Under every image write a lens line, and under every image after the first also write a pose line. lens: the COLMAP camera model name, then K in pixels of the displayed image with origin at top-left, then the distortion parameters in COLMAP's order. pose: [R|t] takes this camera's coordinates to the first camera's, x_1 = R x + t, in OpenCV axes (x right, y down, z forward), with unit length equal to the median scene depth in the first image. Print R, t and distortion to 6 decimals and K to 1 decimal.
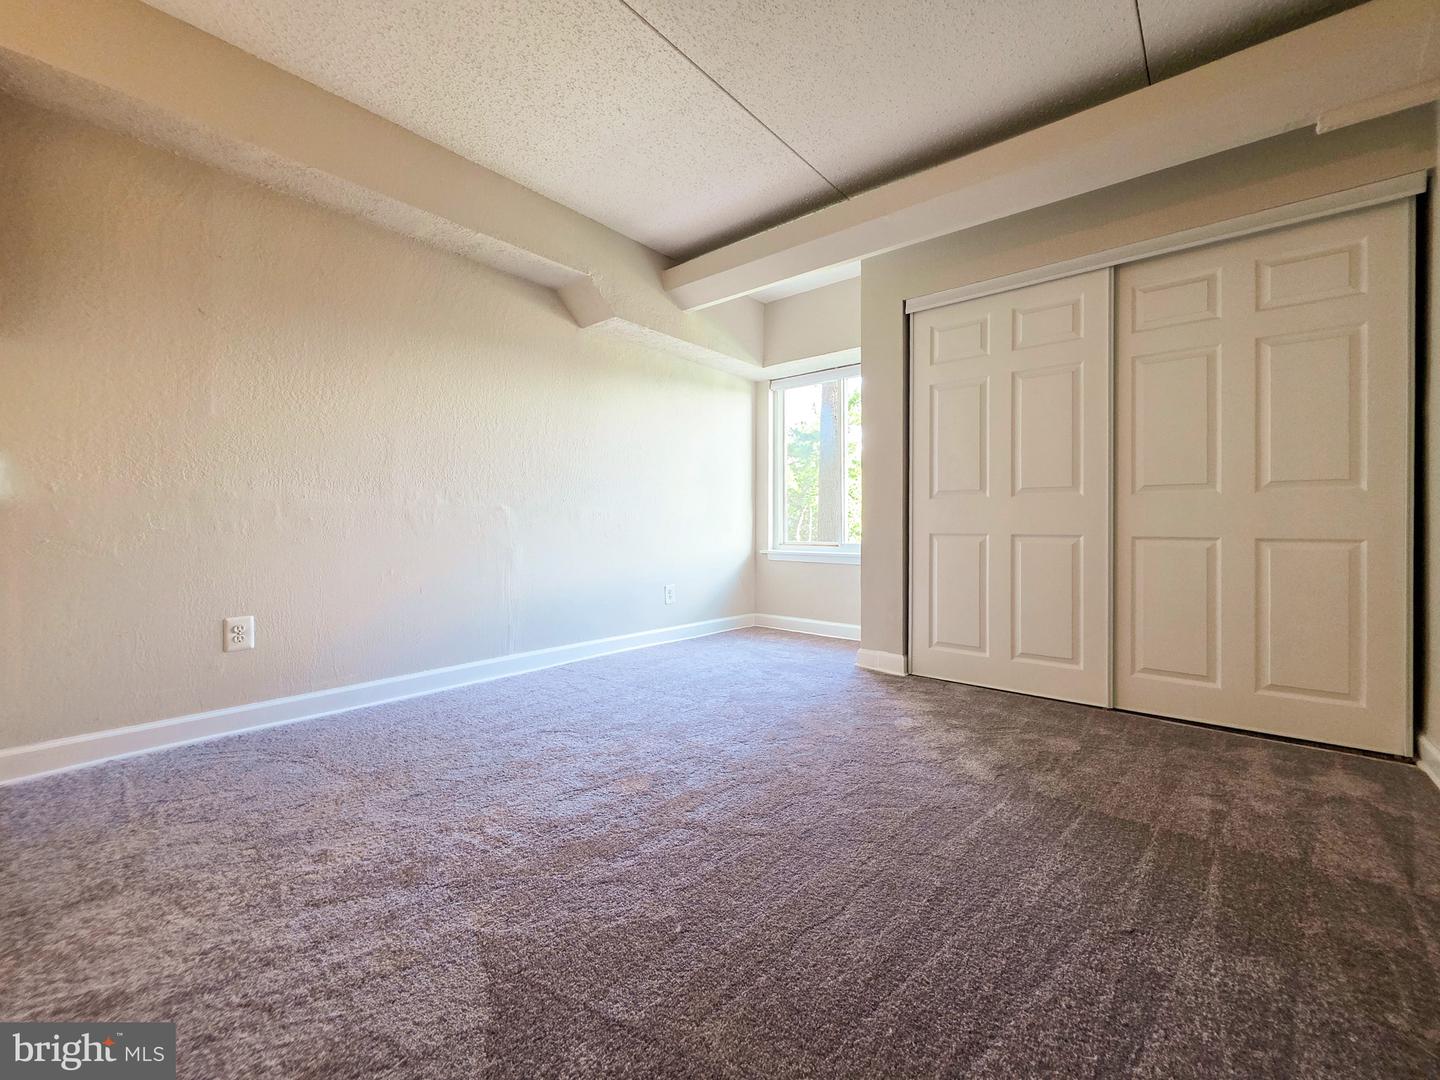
lens RADIAL K [[582.9, 0, 721.7], [0, 582.9, 529.6], [0, 0, 1]] dist [0.002098, -0.000121]
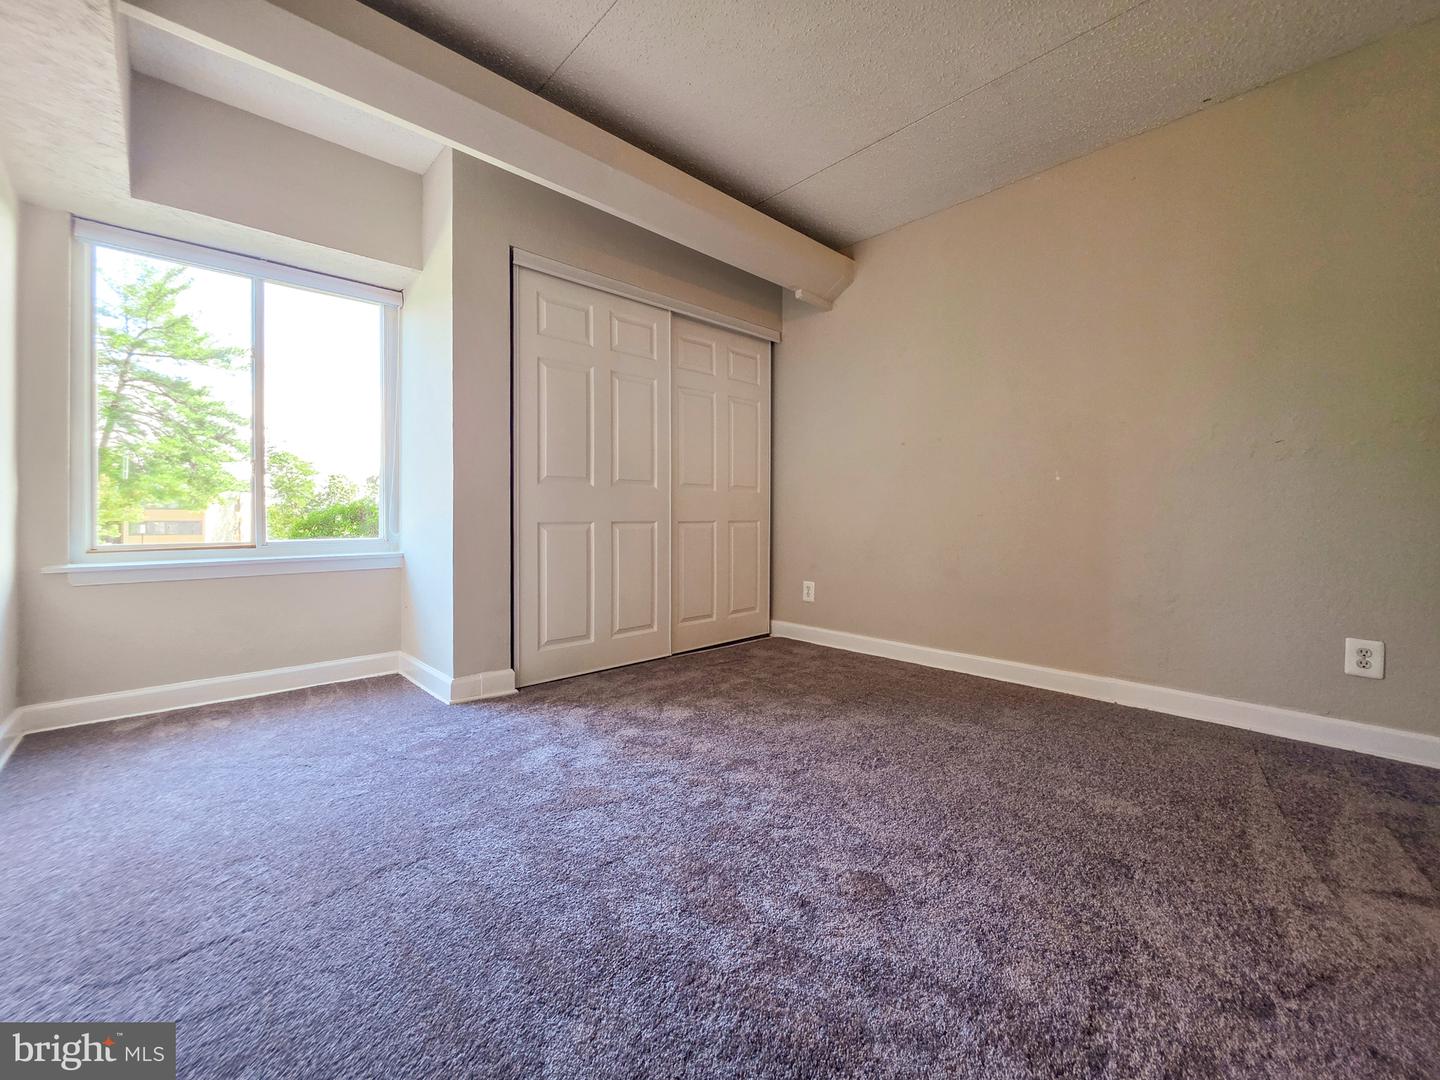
lens RADIAL K [[582.9, 0, 712.9], [0, 582.9, 515.5], [0, 0, 1]] dist [0.002098, -0.000121]
pose [[0.129543, -0.005851, 0.991557, -0.524534], [0.007859, 0.999957, 0.004874, -0.006300], [-0.991543, 0.007161, 0.129584, 0.658738]]
